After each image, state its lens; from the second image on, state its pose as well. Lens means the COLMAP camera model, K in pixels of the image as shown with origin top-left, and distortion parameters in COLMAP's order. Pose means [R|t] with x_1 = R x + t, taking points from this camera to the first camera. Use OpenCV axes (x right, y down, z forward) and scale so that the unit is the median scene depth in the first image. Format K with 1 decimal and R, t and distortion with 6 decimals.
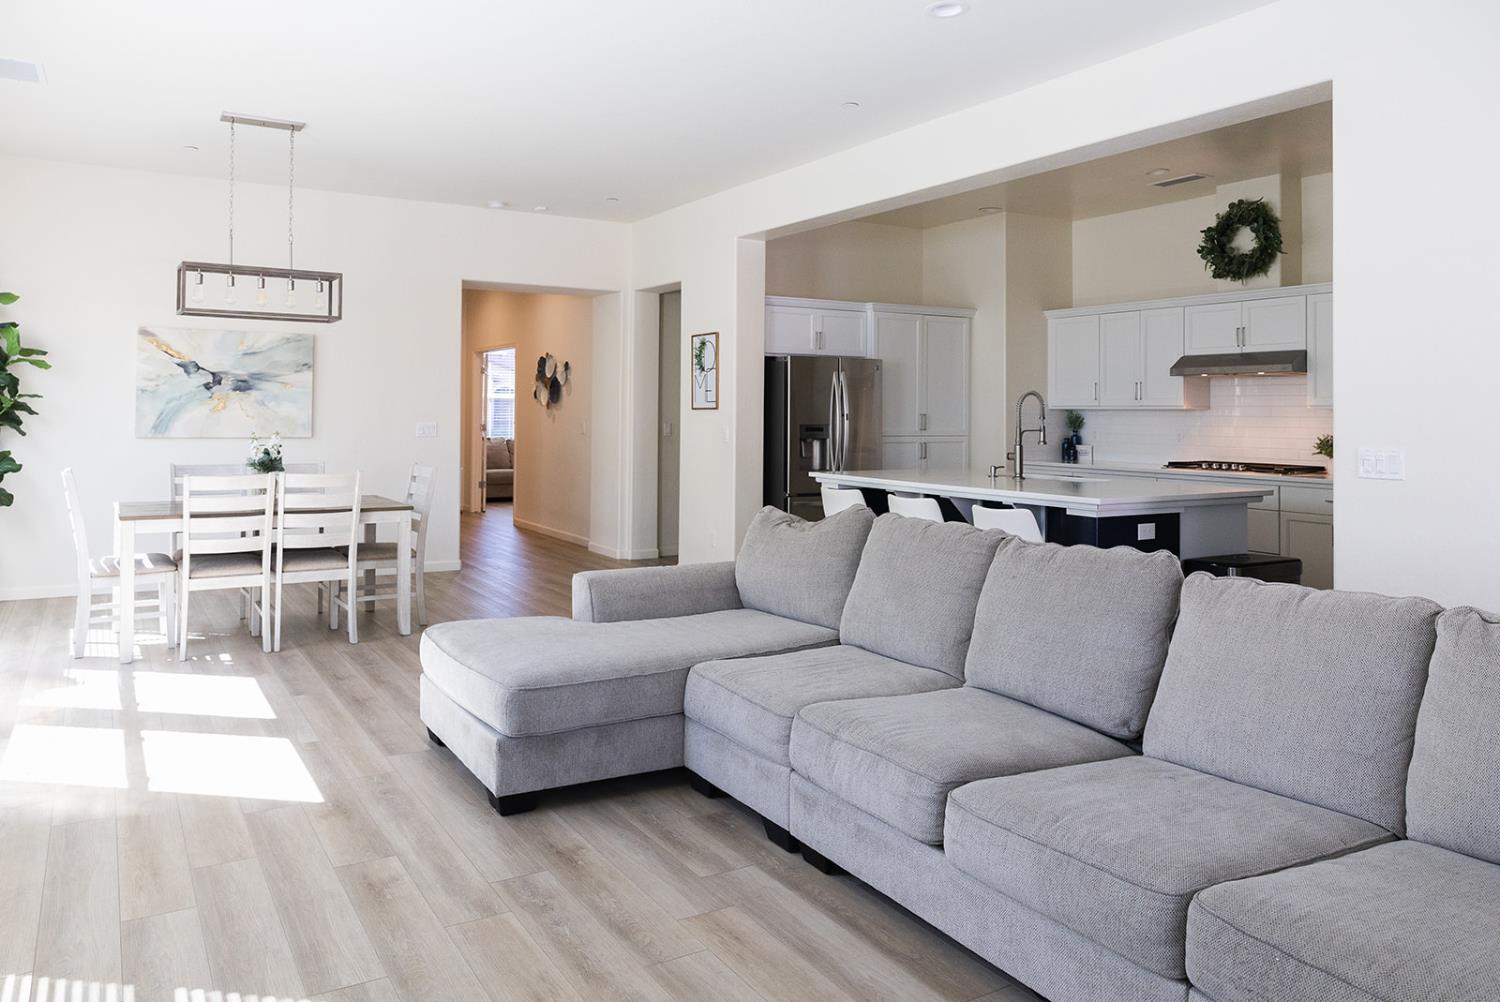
lens RADIAL K [[1015.3, 0, 683.3], [0, 1015.3, 382.0], [0, 0, 1]] dist [-0.003864, 0.007507]
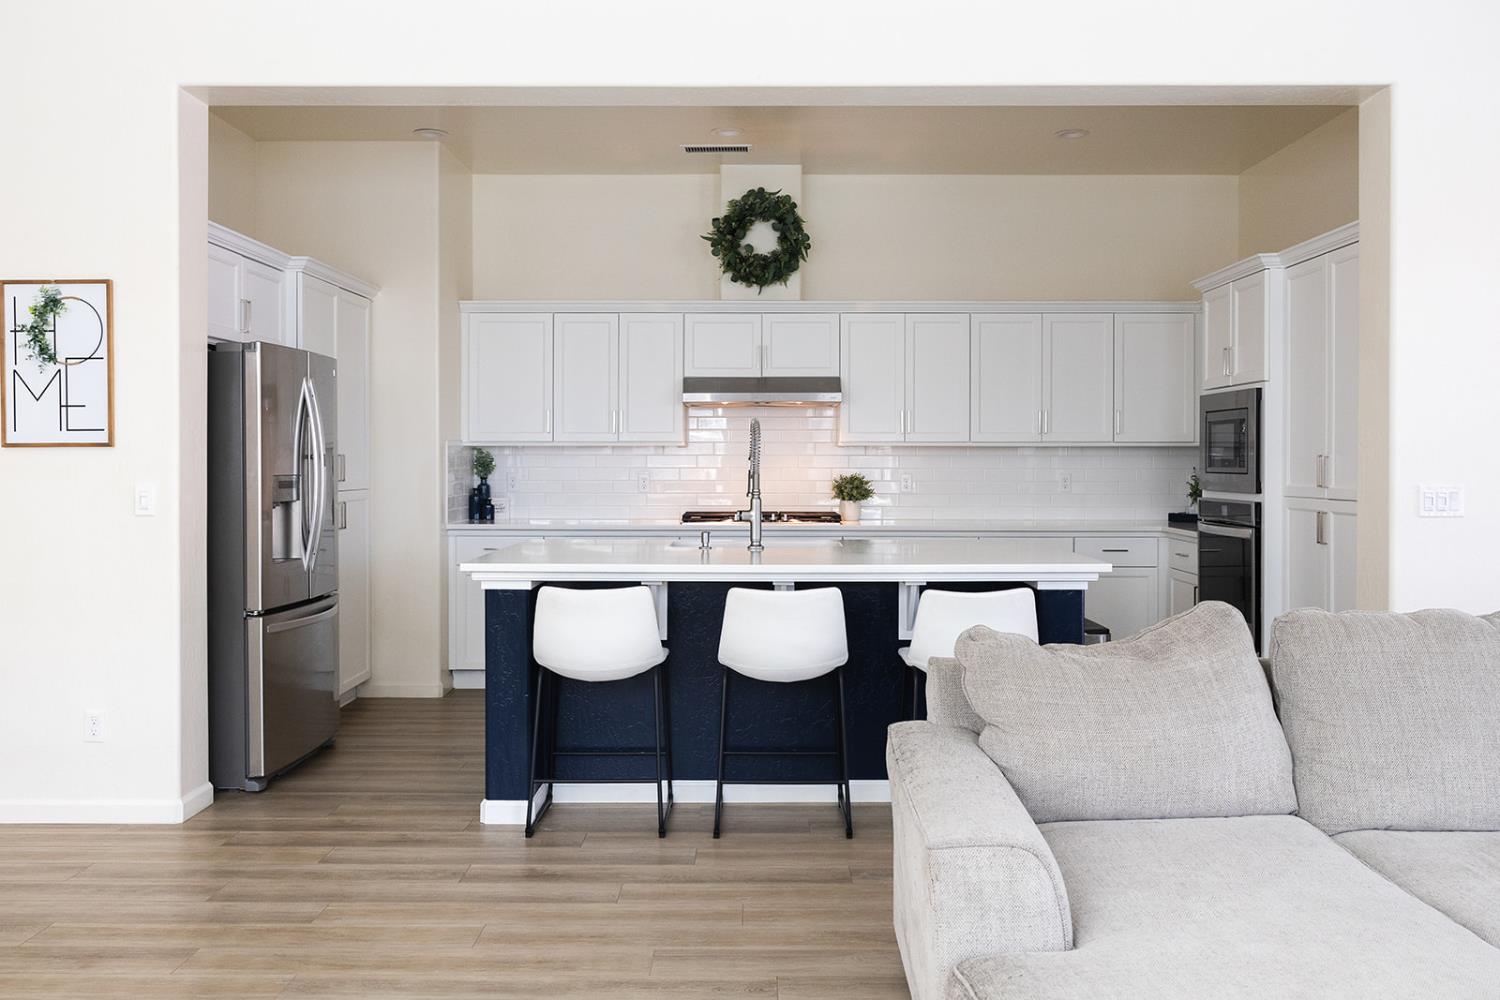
lens RADIAL K [[1295.2, 0, 745.0], [0, 1295.2, 472.7], [0, 0, 1]] dist [-0.027549, 0.010793]
pose [[0.504977, -0.017456, 0.862956, -0.337252], [-0.022015, 0.999210, 0.033095, 0.013476], [-0.862852, -0.035710, 0.504193, 0.461885]]
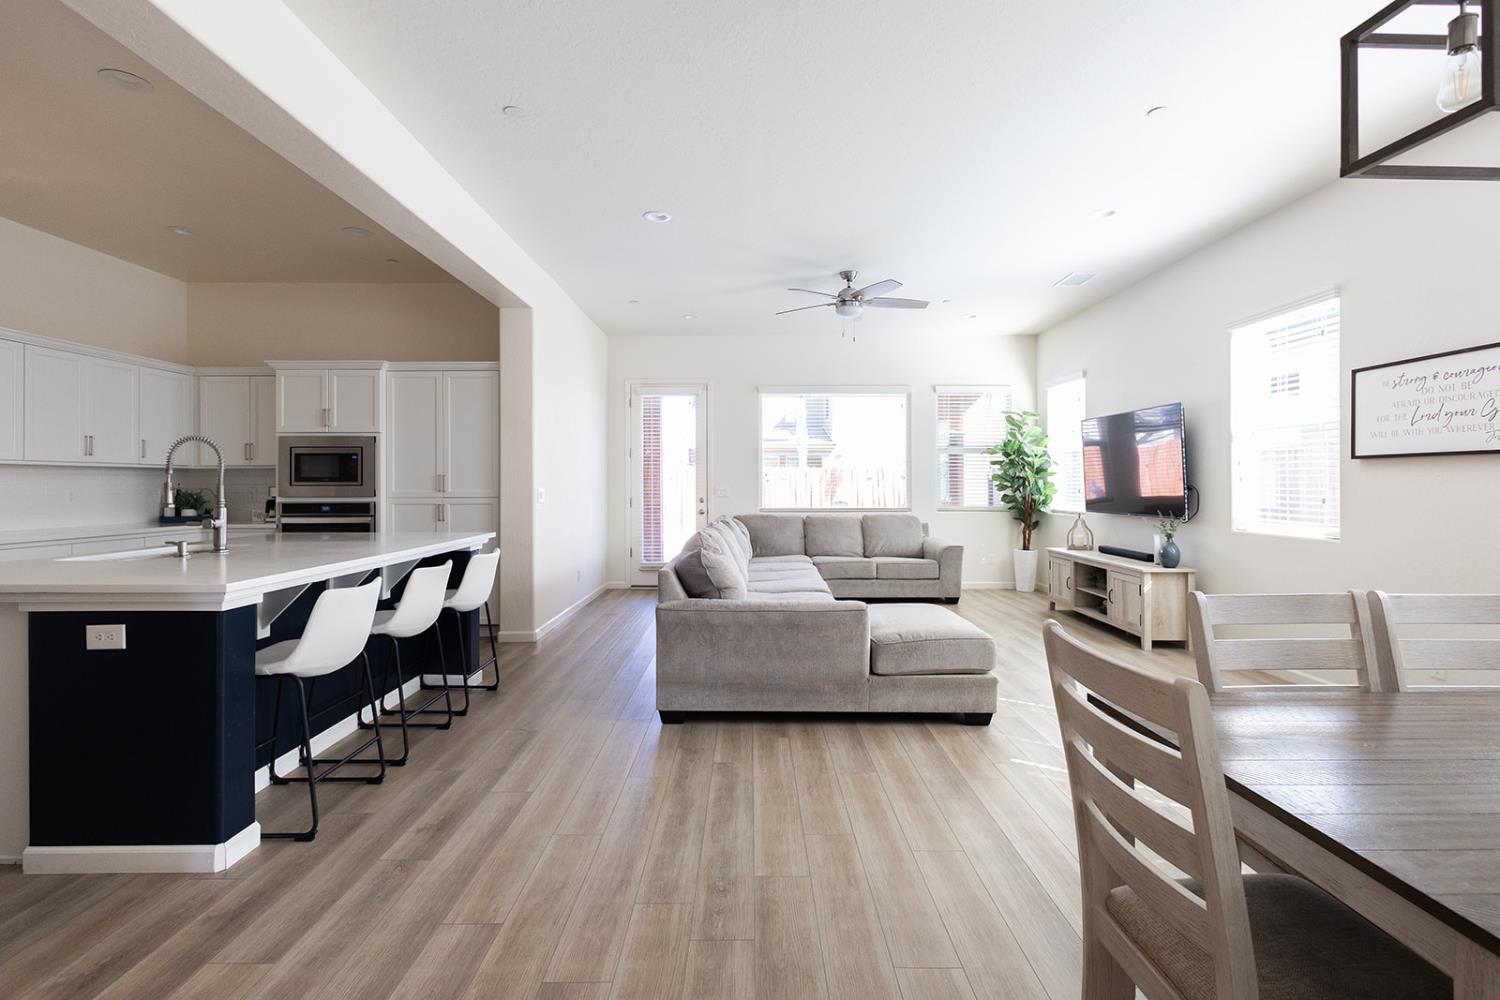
lens RADIAL K [[696.1, 0, 750.9], [0, 696.1, 479.0], [0, 0, 1]] dist [0.010614, -0.003875]
pose [[-0.865275, -0.004834, 0.501274, -0.222192], [-0.021558, 0.999387, -0.027575, 0.037885], [-0.500834, -0.034666, -0.864849, 1.017851]]
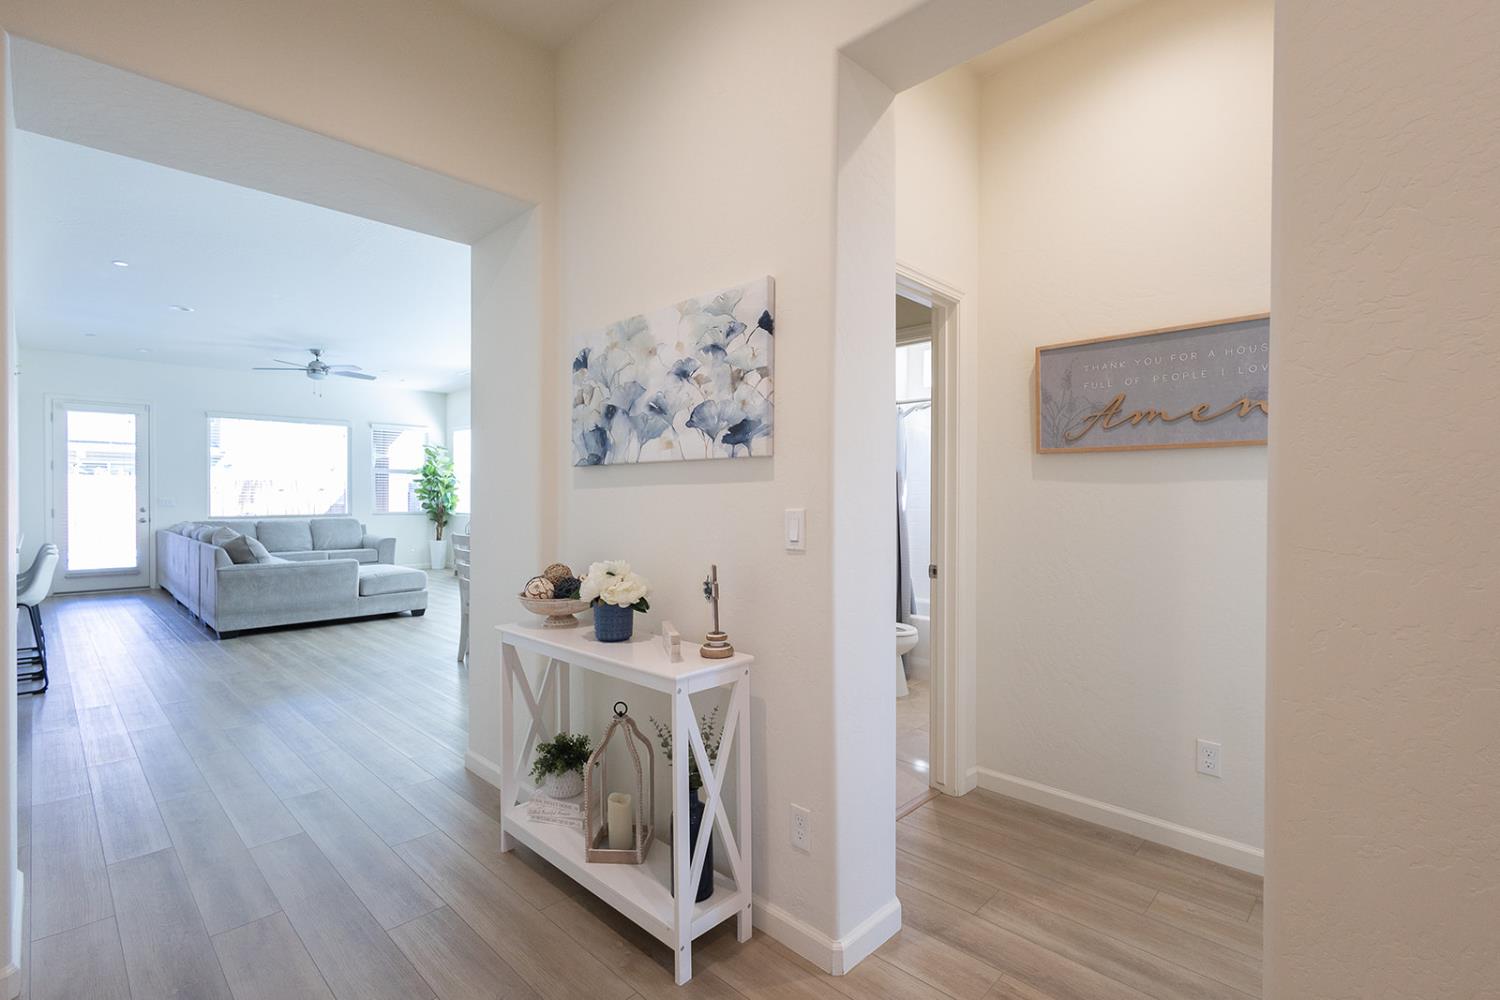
lens RADIAL K [[696.1, 0, 740.8], [0, 696.1, 501.8], [0, 0, 1]] dist [0.010614, -0.003875]
pose [[-0.964755, -0.008325, -0.263017, -0.292182], [-0.002922, 0.999777, -0.020929, 0.051513], [0.263133, -0.019423, -0.964564, 1.560531]]
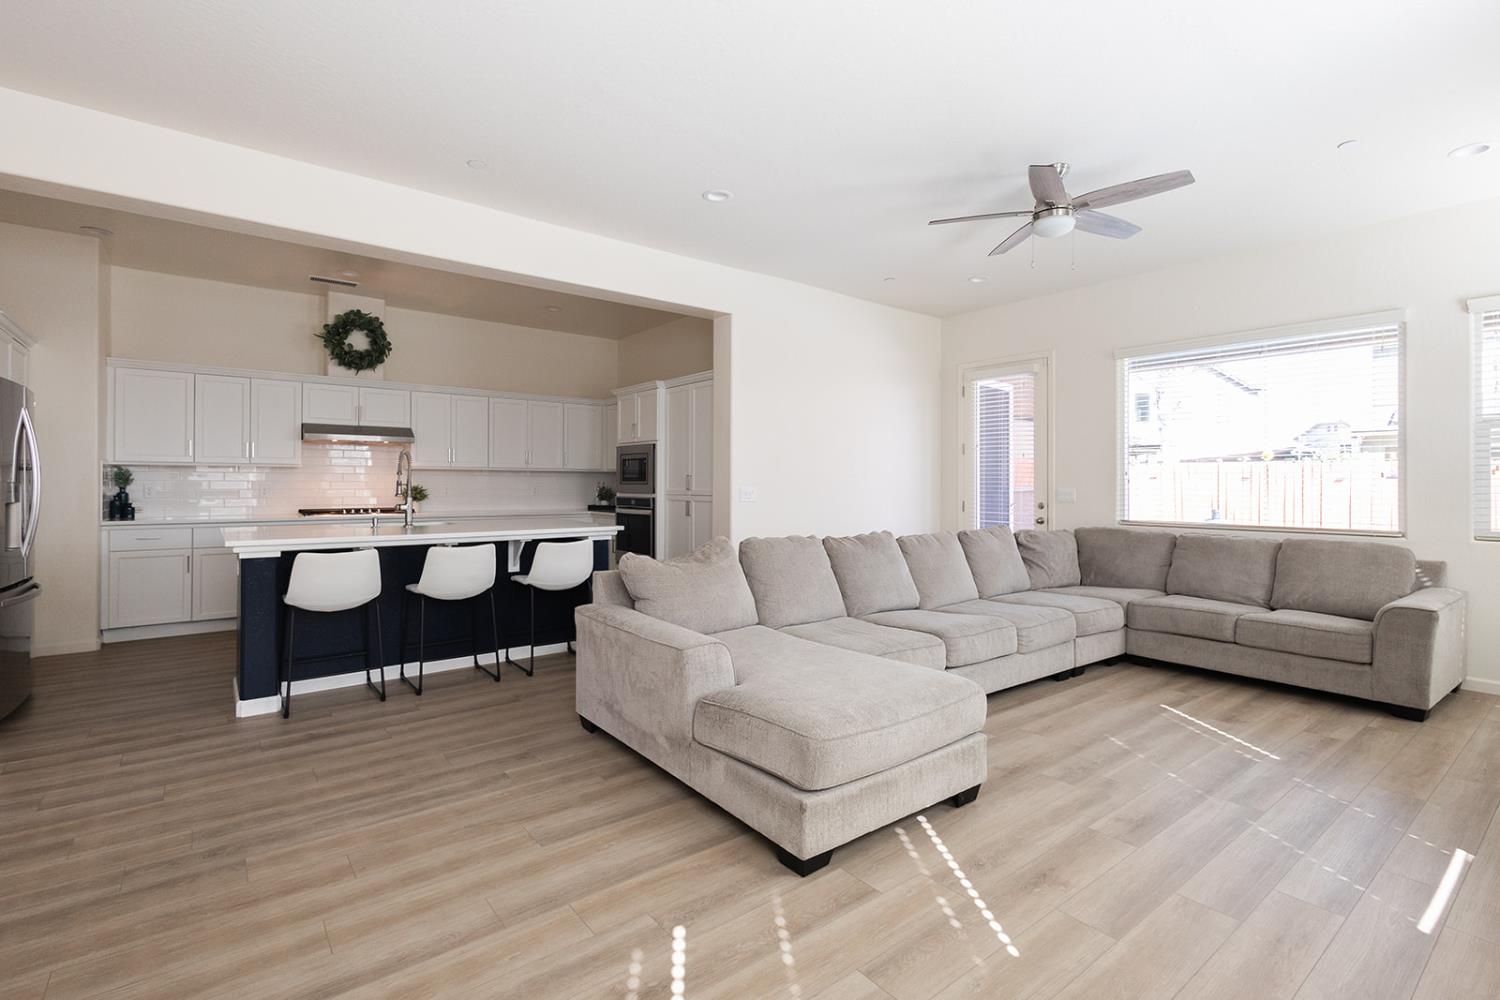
lens RADIAL K [[696.1, 0, 746.3], [0, 696.1, 482.0], [0, 0, 1]] dist [0.010614, -0.003875]
pose [[-0.140379, -0.007269, 0.990071, -0.407800], [-0.035296, 0.999374, 0.002332, 0.024076], [-0.989468, -0.034618, -0.140548, 0.593716]]
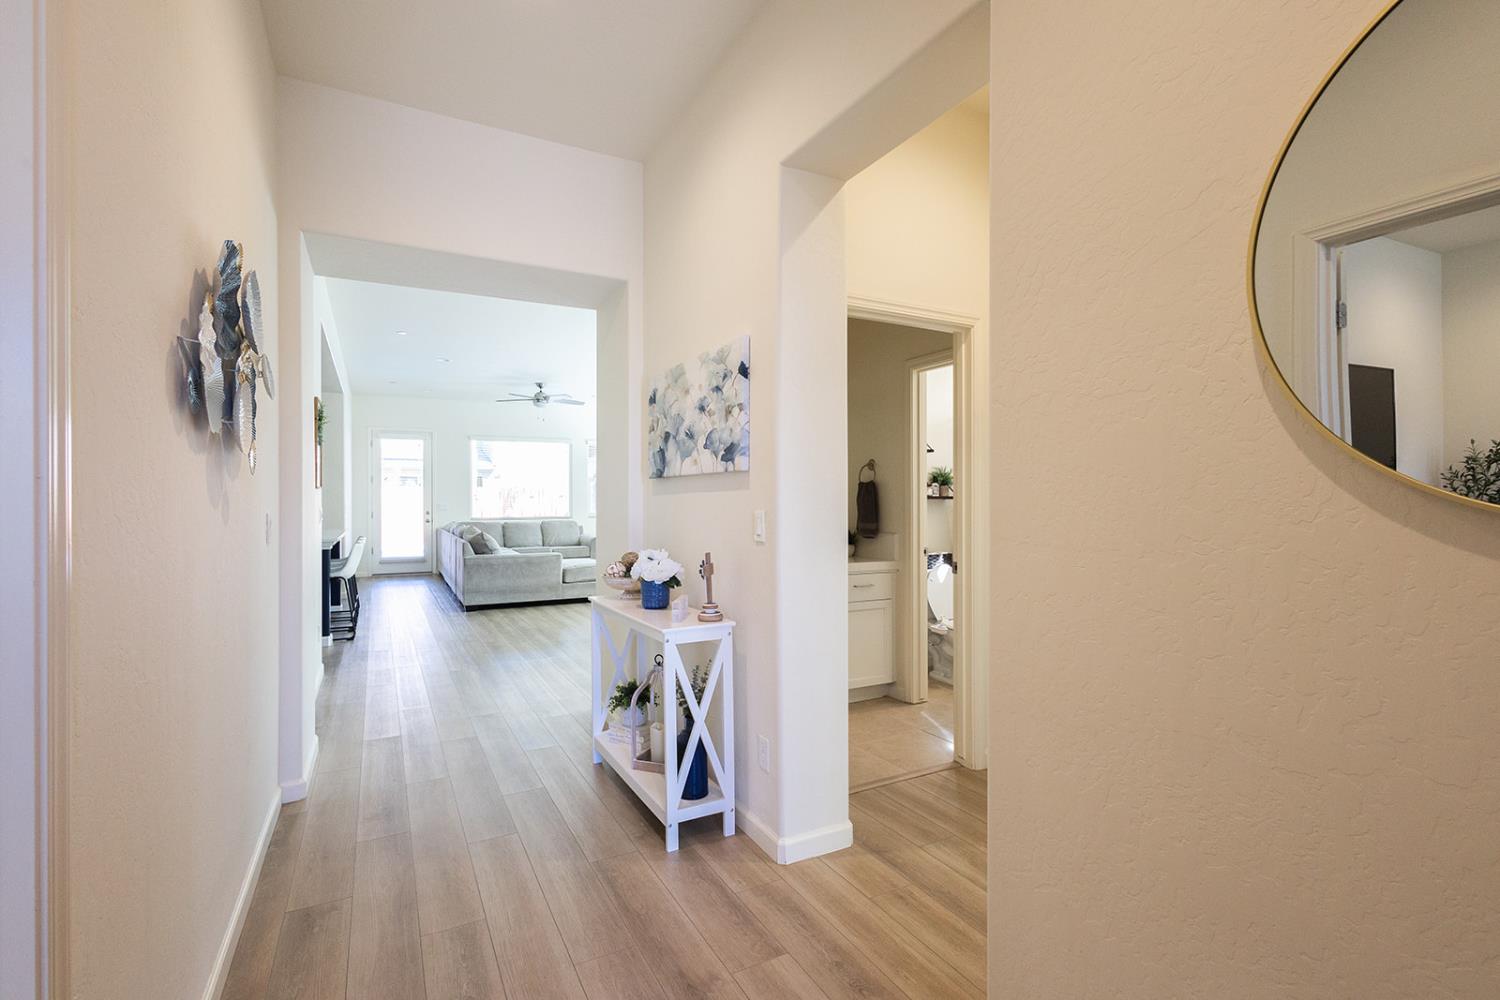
lens RADIAL K [[696.1, 0, 739.0], [0, 696.1, 503.9], [0, 0, 1]] dist [0.010614, -0.003875]
pose [[-0.998954, -0.007966, 0.045020, -0.383677], [-0.009020, 0.999689, -0.023260, 0.053438], [-0.044821, -0.023642, -0.998715, 1.656137]]
